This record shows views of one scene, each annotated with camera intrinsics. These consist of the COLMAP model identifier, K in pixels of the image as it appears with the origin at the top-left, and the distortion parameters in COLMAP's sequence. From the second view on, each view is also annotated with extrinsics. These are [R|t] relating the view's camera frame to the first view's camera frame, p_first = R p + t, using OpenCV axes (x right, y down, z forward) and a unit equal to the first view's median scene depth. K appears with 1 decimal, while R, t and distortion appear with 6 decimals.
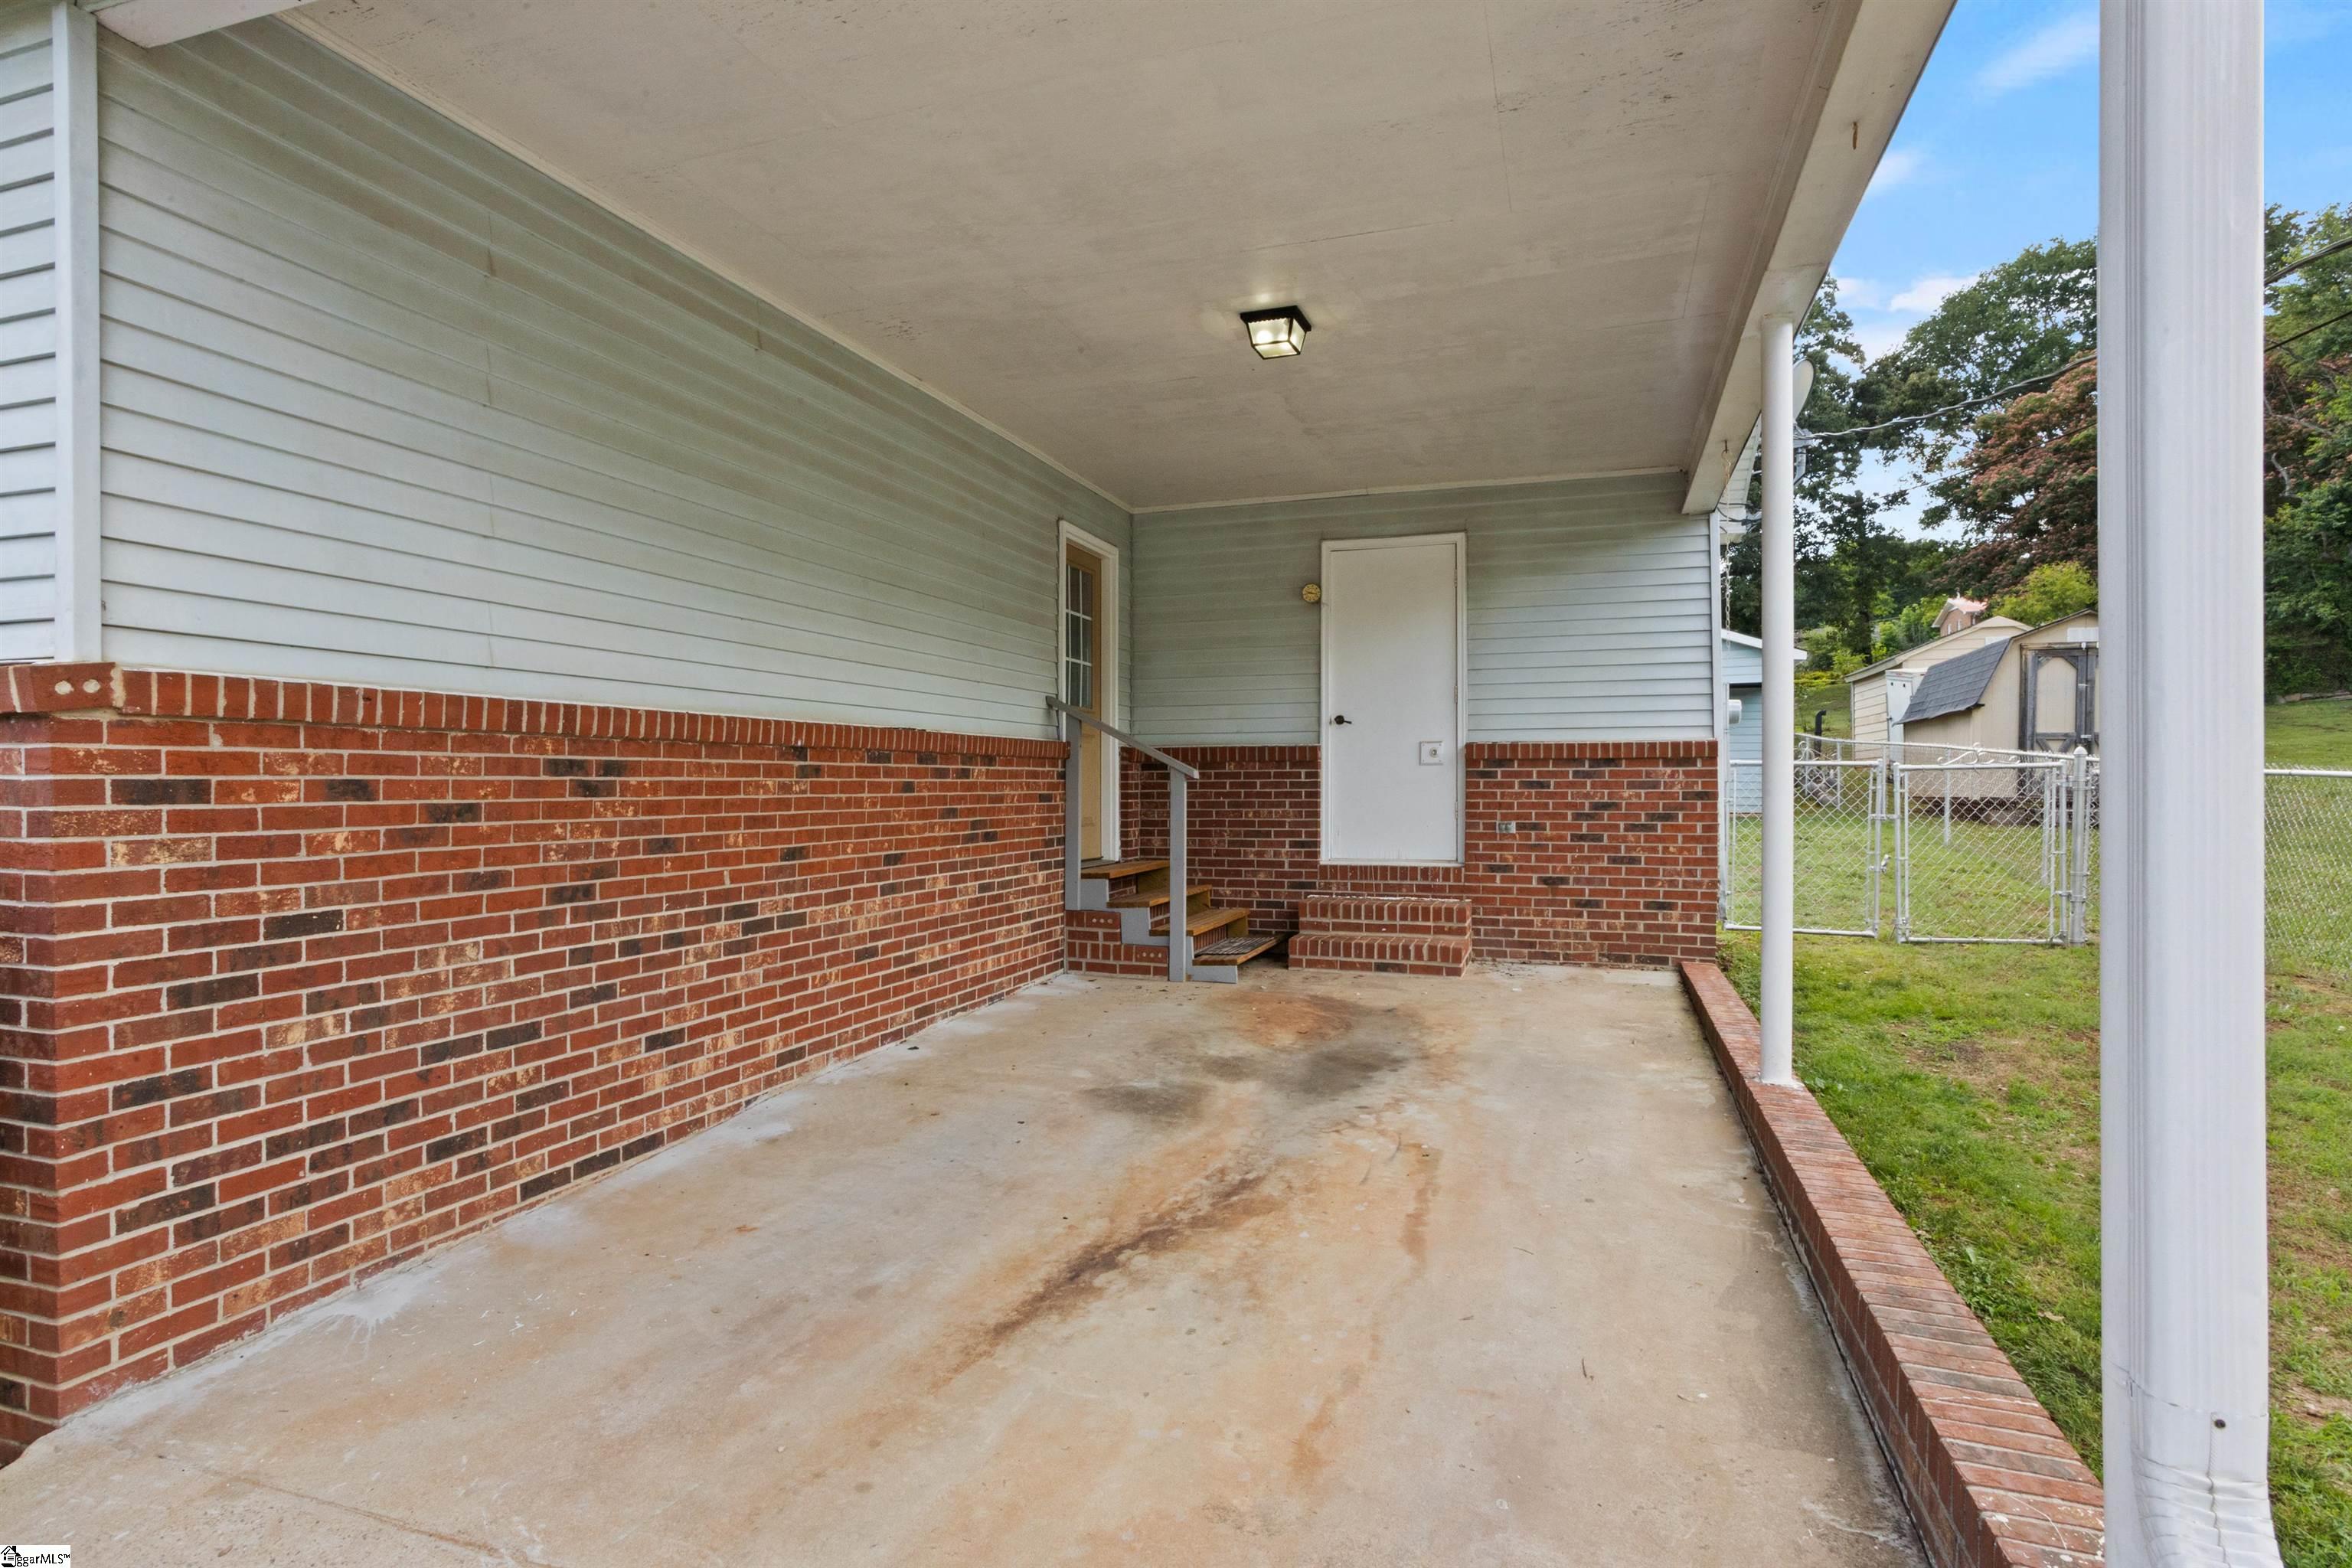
lens RADIAL K [[1265.0, 0, 1171.2], [0, 1265.0, 781.4], [0, 0, 1]] dist [-0.000186, -0.000030]
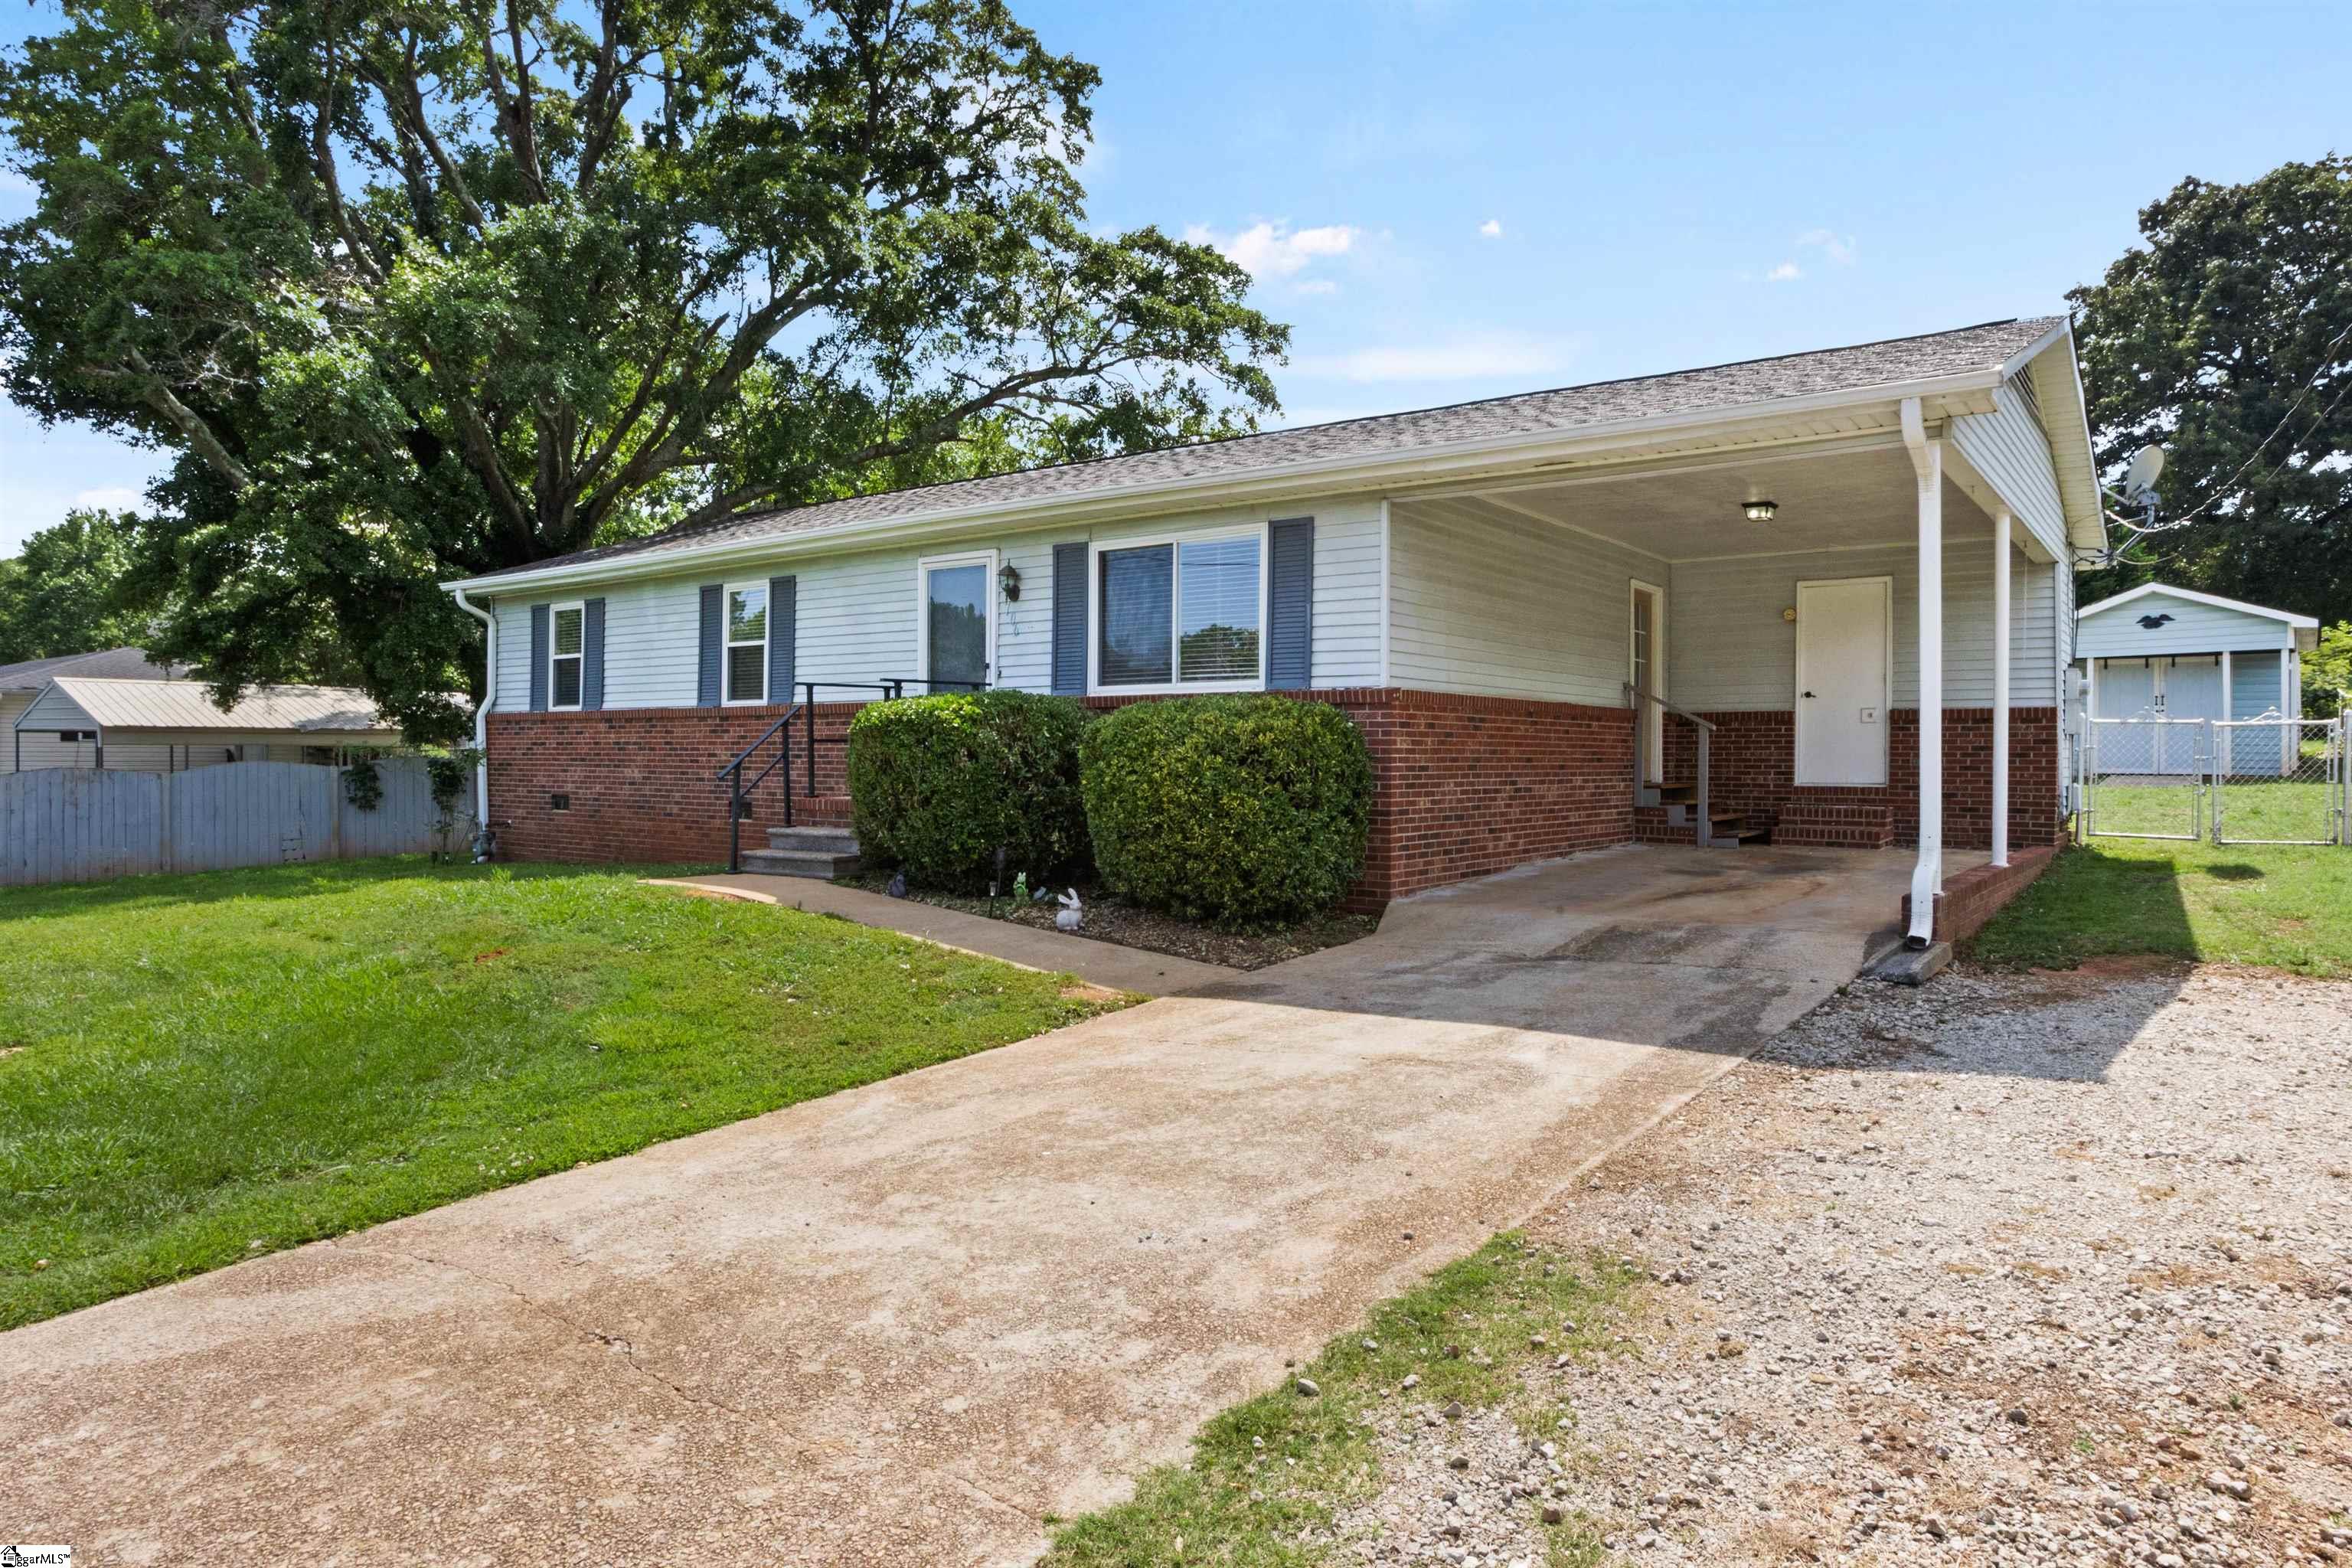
lens RADIAL K [[1472.0, 0, 1188.0], [0, 1472.0, 781.4], [0, 0, 1]] dist [-0.052758, -0.000401]
pose [[0.952244, 0.008546, -0.305220, -0.053565], [-0.003505, 0.999848, 0.017060, 0.035031], [0.305319, -0.015175, 0.952129, -1.085911]]
